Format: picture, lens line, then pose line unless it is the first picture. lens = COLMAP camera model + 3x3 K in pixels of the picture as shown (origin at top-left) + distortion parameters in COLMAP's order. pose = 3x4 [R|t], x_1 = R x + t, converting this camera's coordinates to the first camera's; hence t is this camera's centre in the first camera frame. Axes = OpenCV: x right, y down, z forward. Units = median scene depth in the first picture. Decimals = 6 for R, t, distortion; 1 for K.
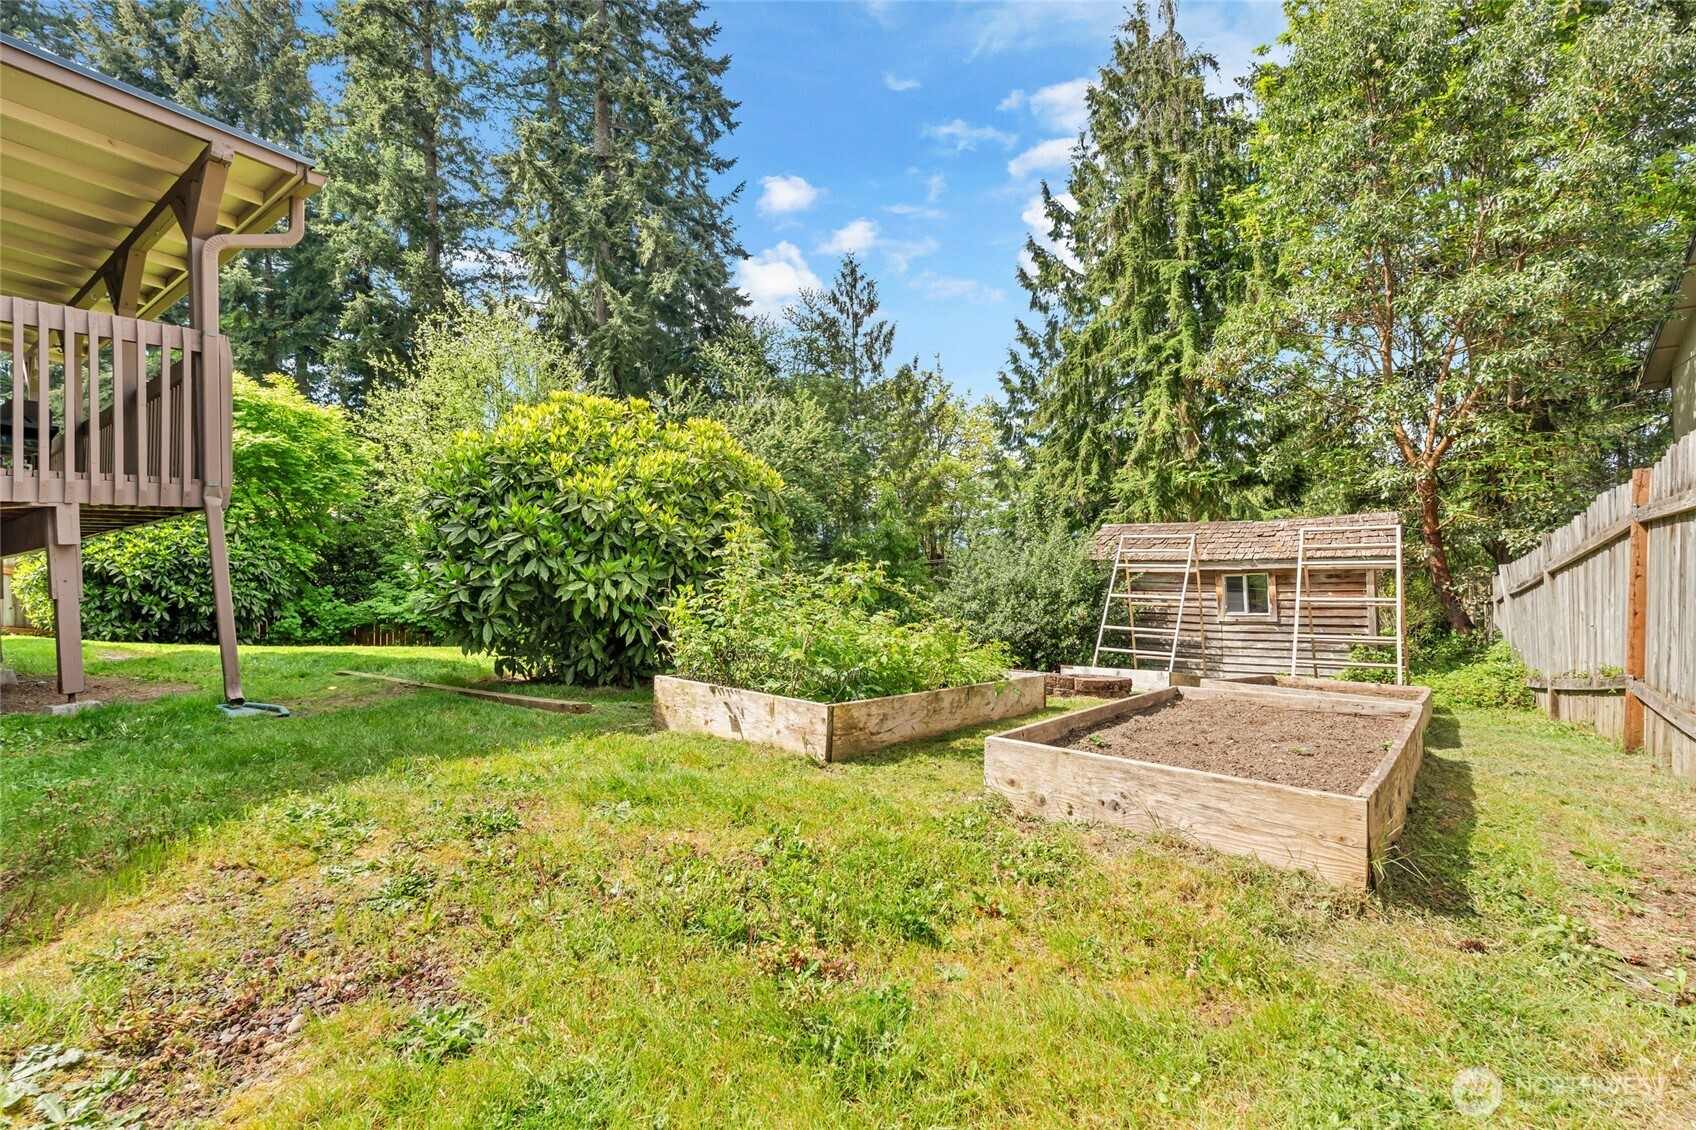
lens RADIAL K [[770.7, 0, 850.7], [0, 770.7, 543.4], [0, 0, 1]] dist [0.001159, 0.000295]
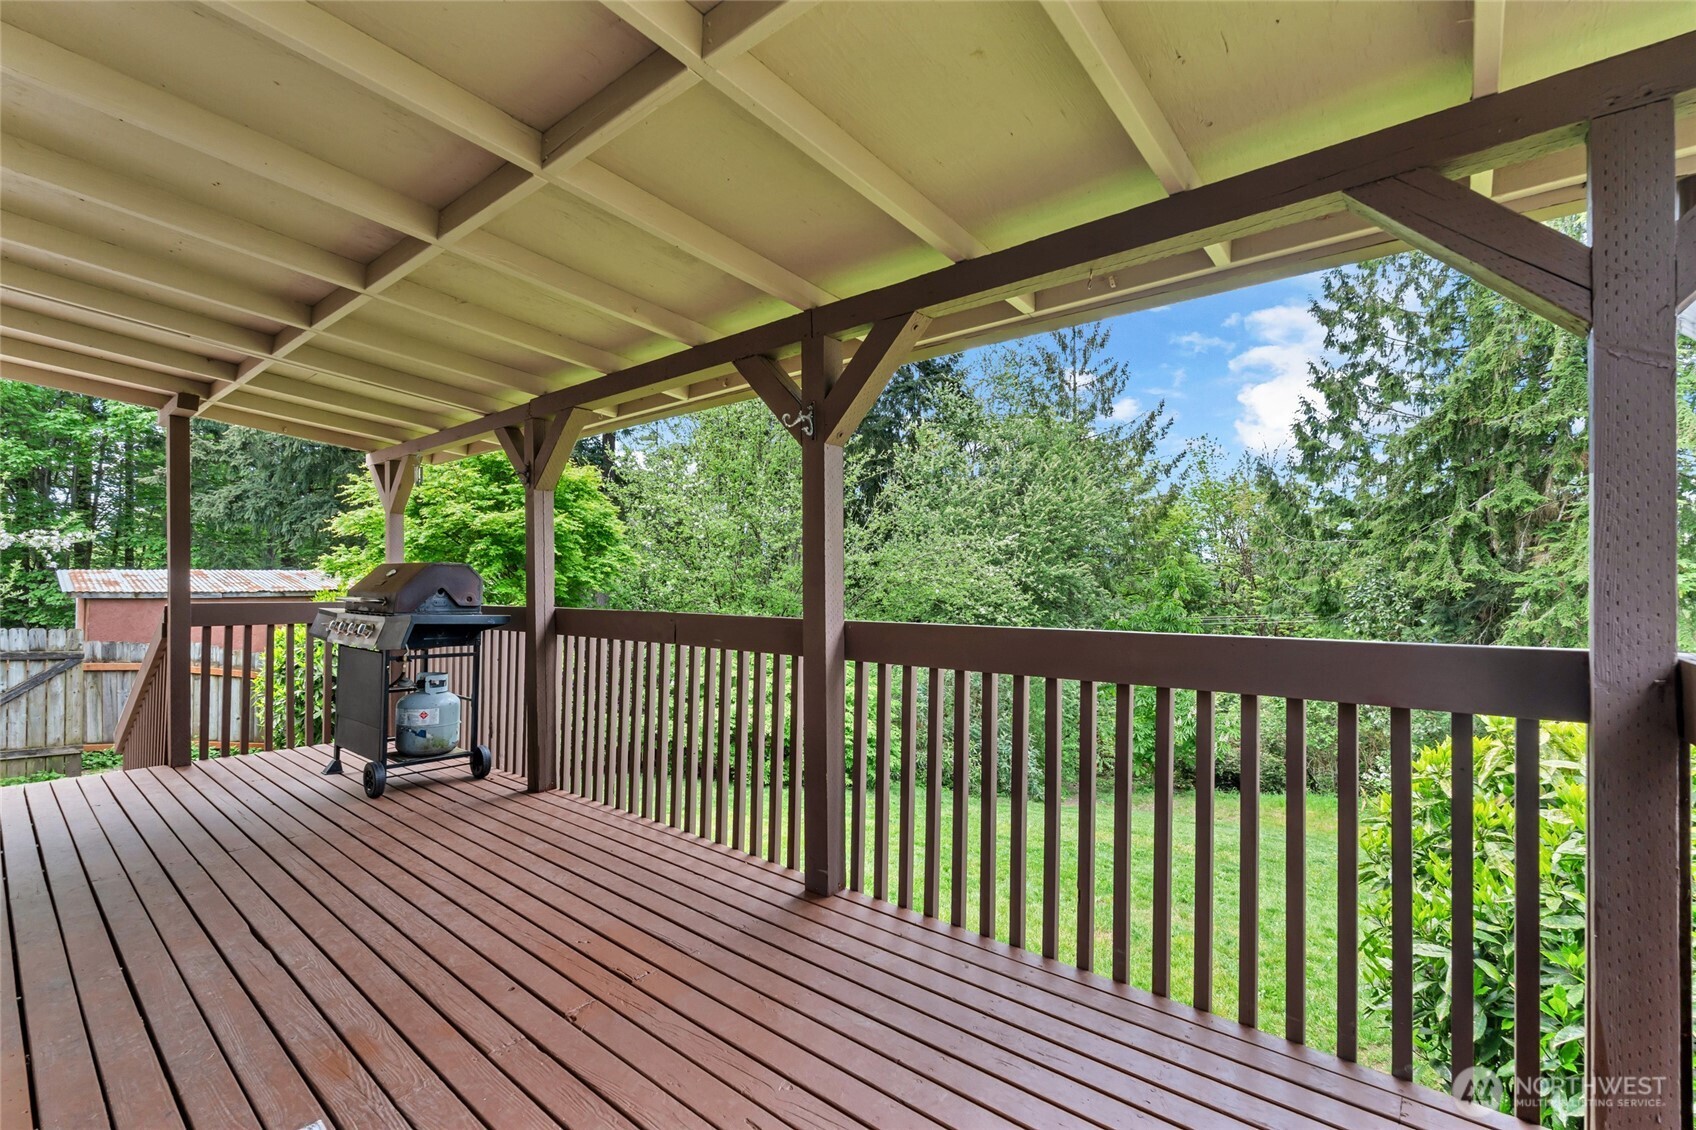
lens RADIAL K [[751.9, 0, 848.0], [0, 751.9, 565.0], [0, 0, 1]] dist [0.000046, -0.000014]
pose [[0.997314, 0.031990, -0.065886, -0.233980], [-0.031260, 0.999438, 0.012087, -0.063449], [0.066236, -0.009995, 0.997754, 0.146117]]
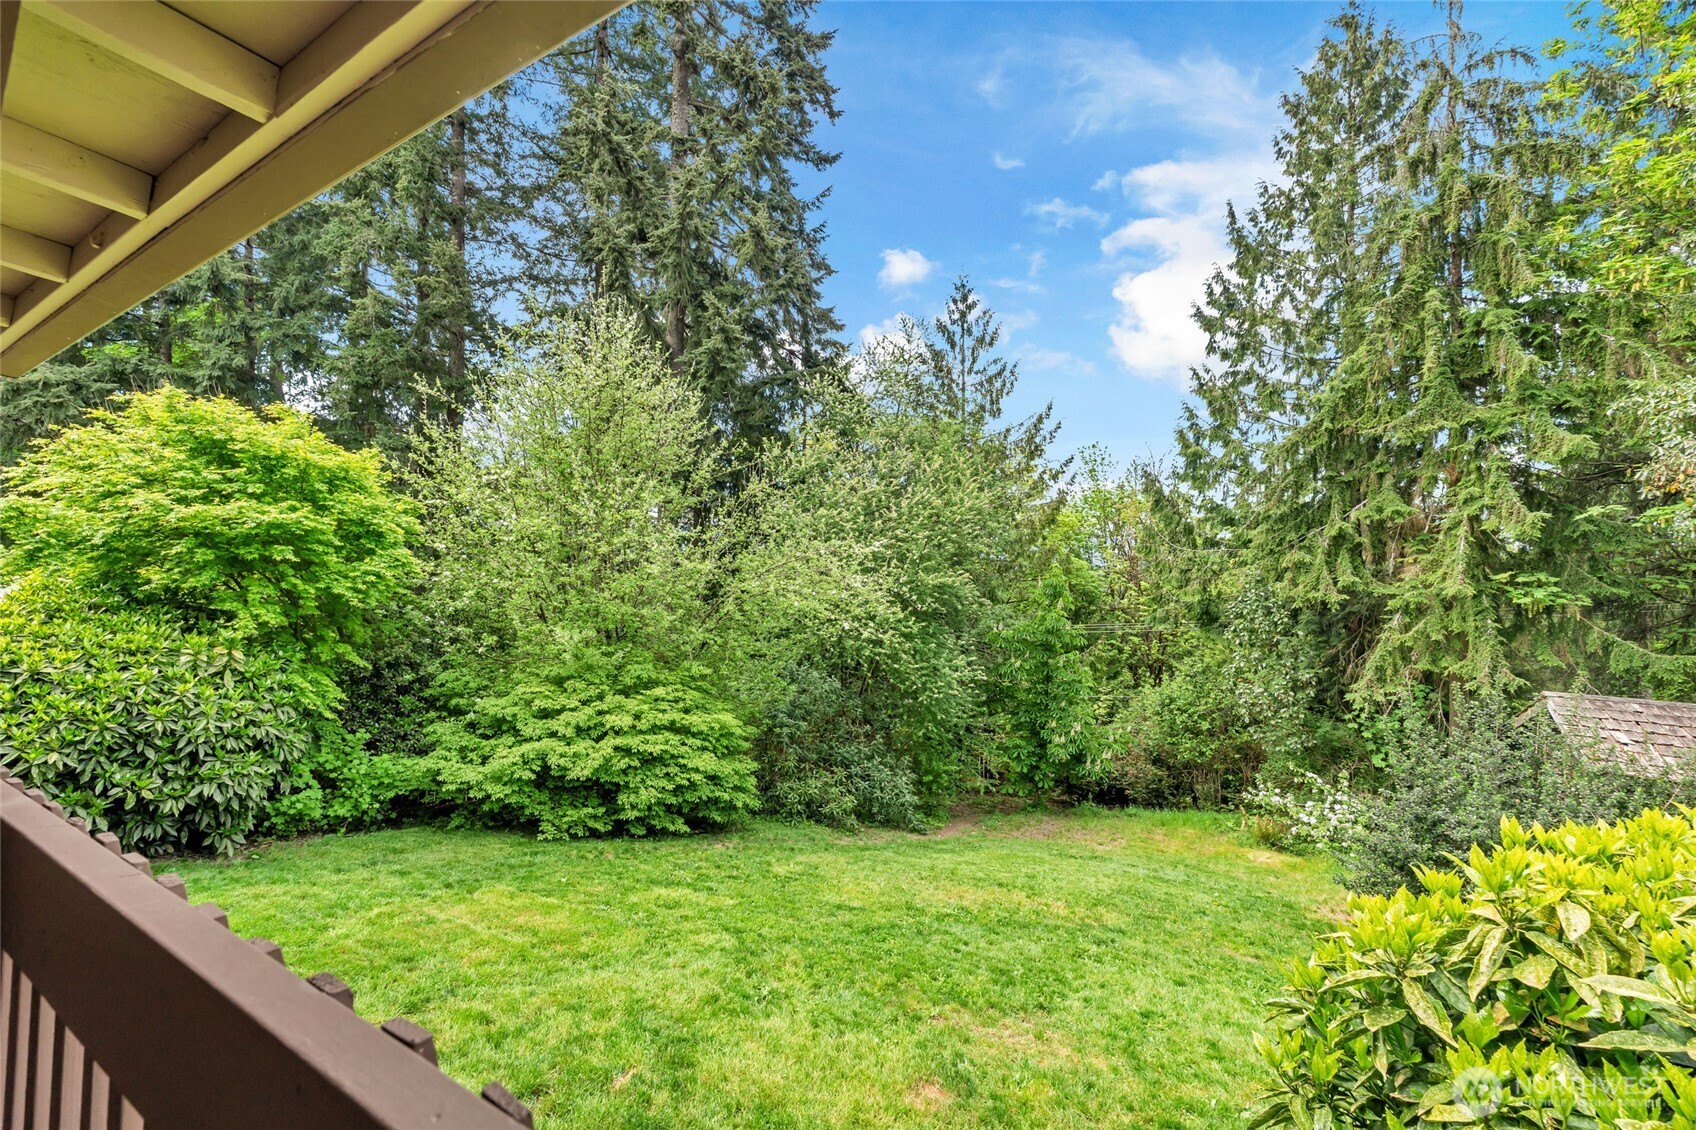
lens RADIAL K [[751.9, 0, 848.0], [0, 751.9, 565.0], [0, 0, 1]] dist [0.000046, -0.000014]
pose [[0.997696, 0.038695, 0.055726, -0.196696], [-0.038970, 0.999233, 0.003849, -0.068064], [-0.055535, -0.006011, 0.998439, 0.217309]]
